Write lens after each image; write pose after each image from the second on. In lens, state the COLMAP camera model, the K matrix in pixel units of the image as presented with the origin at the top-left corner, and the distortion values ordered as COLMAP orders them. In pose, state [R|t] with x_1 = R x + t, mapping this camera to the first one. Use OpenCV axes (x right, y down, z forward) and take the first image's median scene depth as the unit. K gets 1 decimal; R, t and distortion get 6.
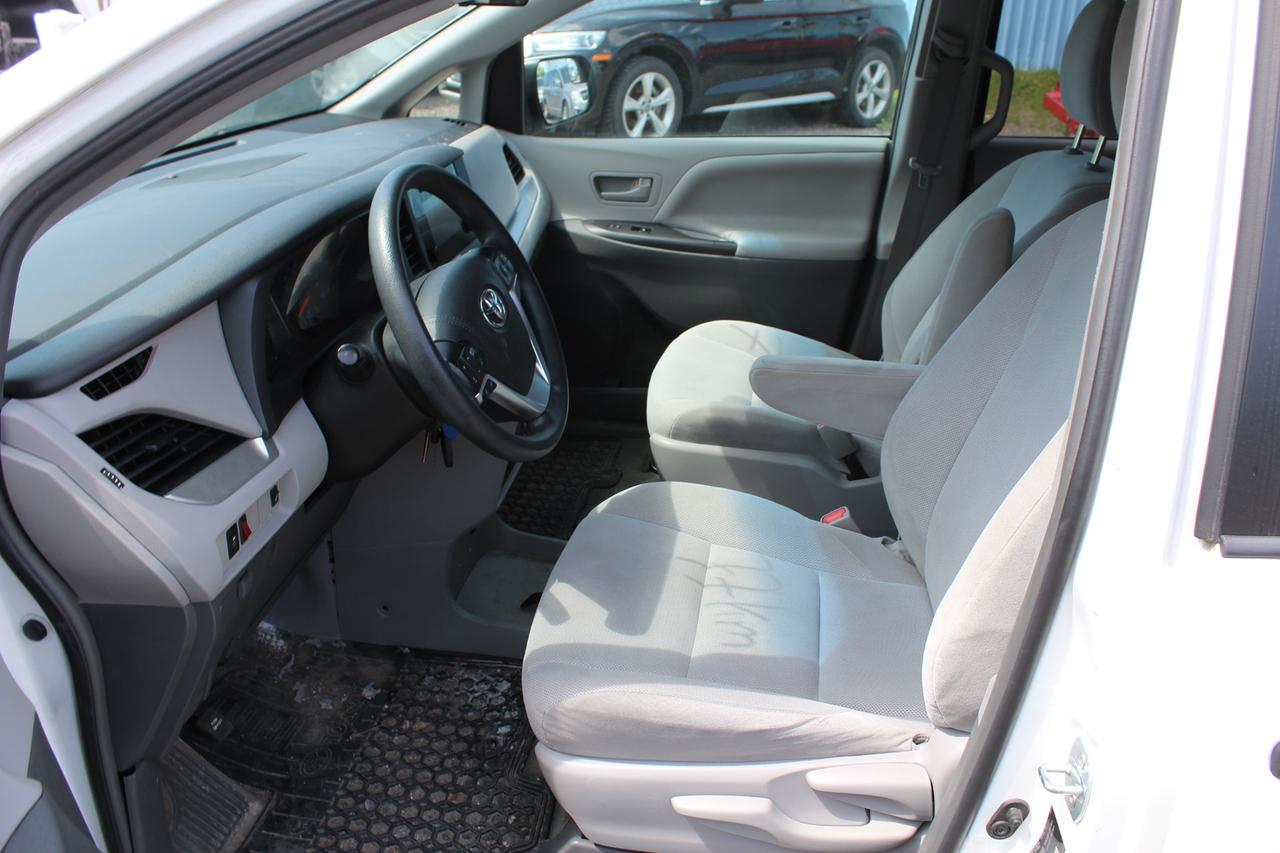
lens RADIAL K [[1091.5, 0, 651.2], [0, 1091.5, 414.6], [0, 0, 1]] dist [-0.156127, 0.138269]
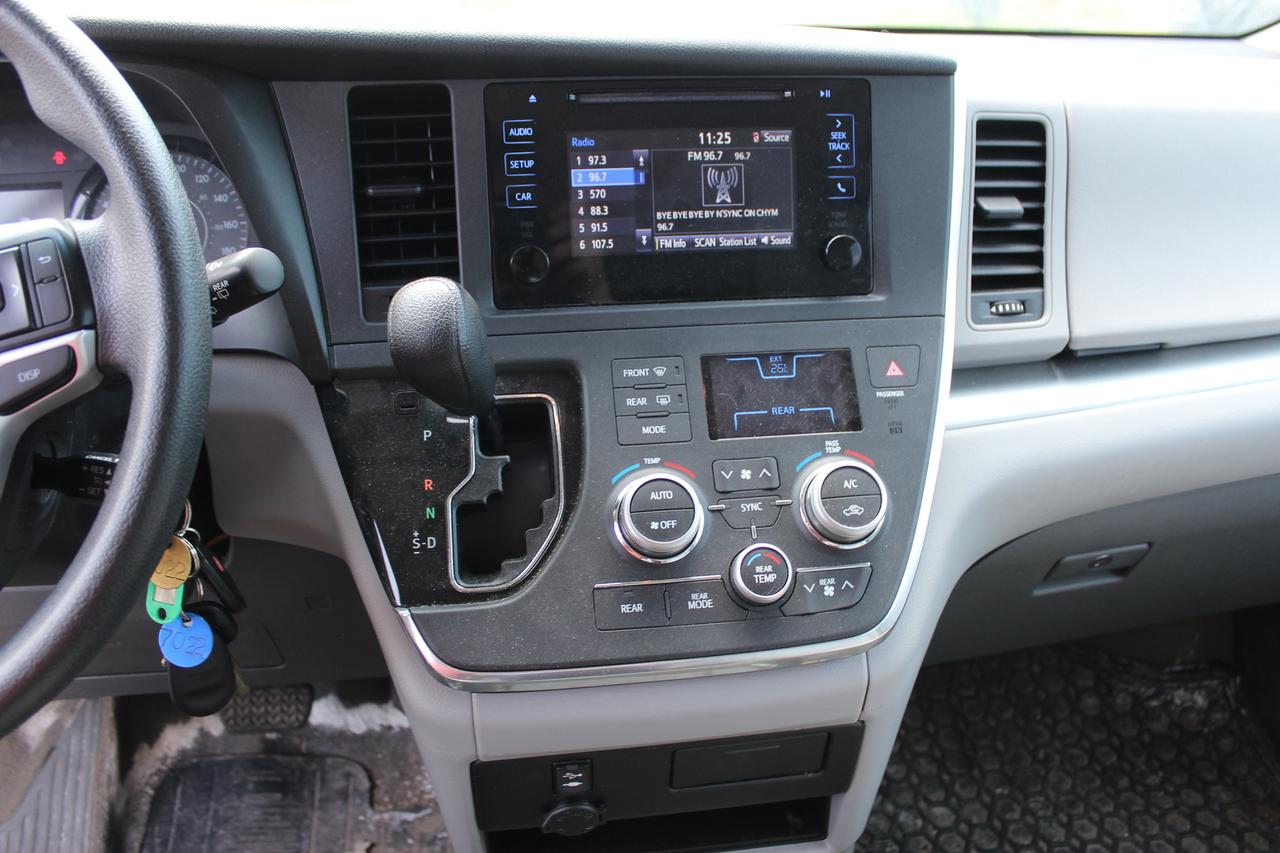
lens RADIAL K [[1083.6, 0, 635.7], [0, 1083.6, 420.4], [0, 0, 1]] dist [-0.177999, 0.159000]
pose [[0.267744, 0.392455, -0.879939, 0.118392], [-0.384924, 0.880803, 0.275718, -0.149270], [0.883259, 0.264888, 0.386895, 0.606222]]
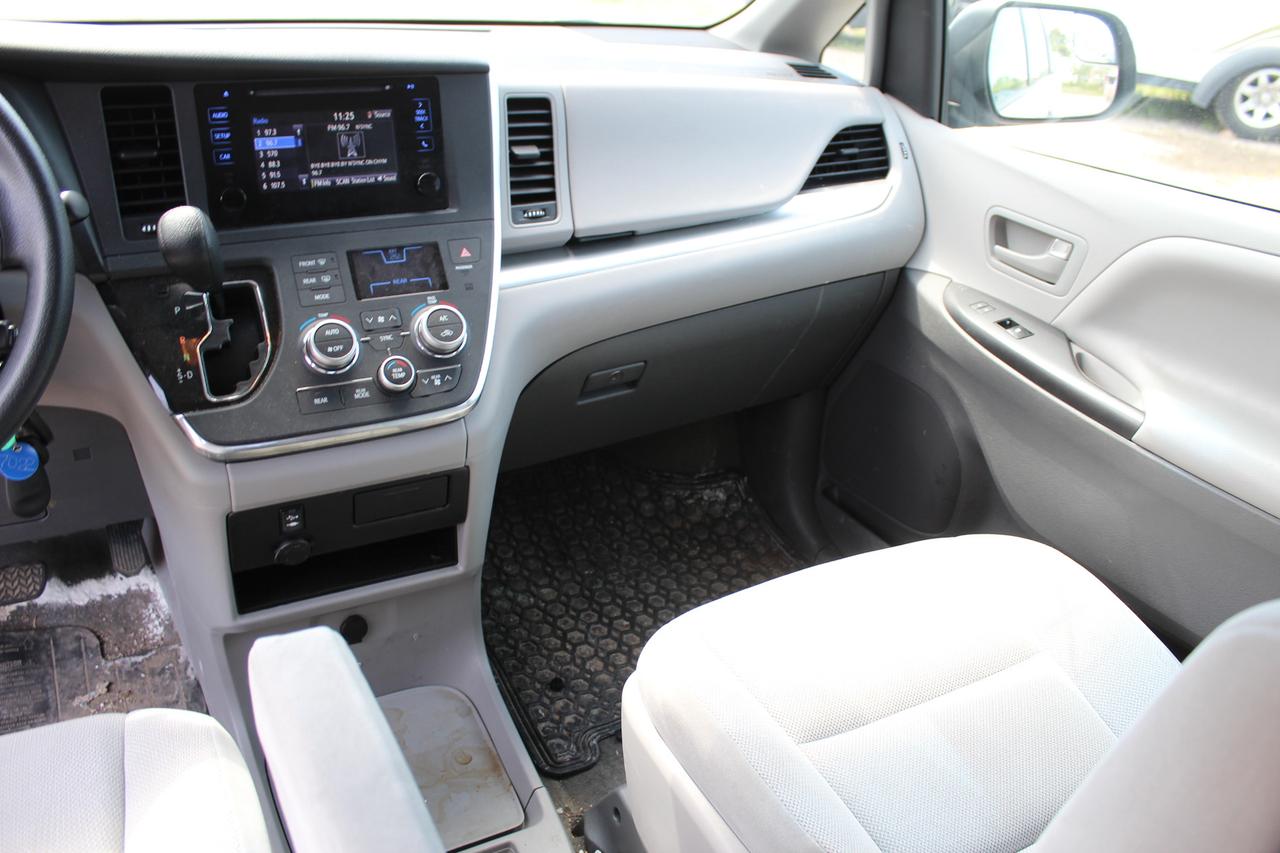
lens RADIAL K [[1068.6, 0, 650.9], [0, 1068.6, 406.2], [0, 0, 1]] dist [-0.169588, 0.151835]
pose [[0.599084, 0.376110, -0.706851, 0.268011], [-0.378392, 0.910996, 0.164032, -0.154343], [0.705633, 0.169198, 0.688080, 0.530215]]
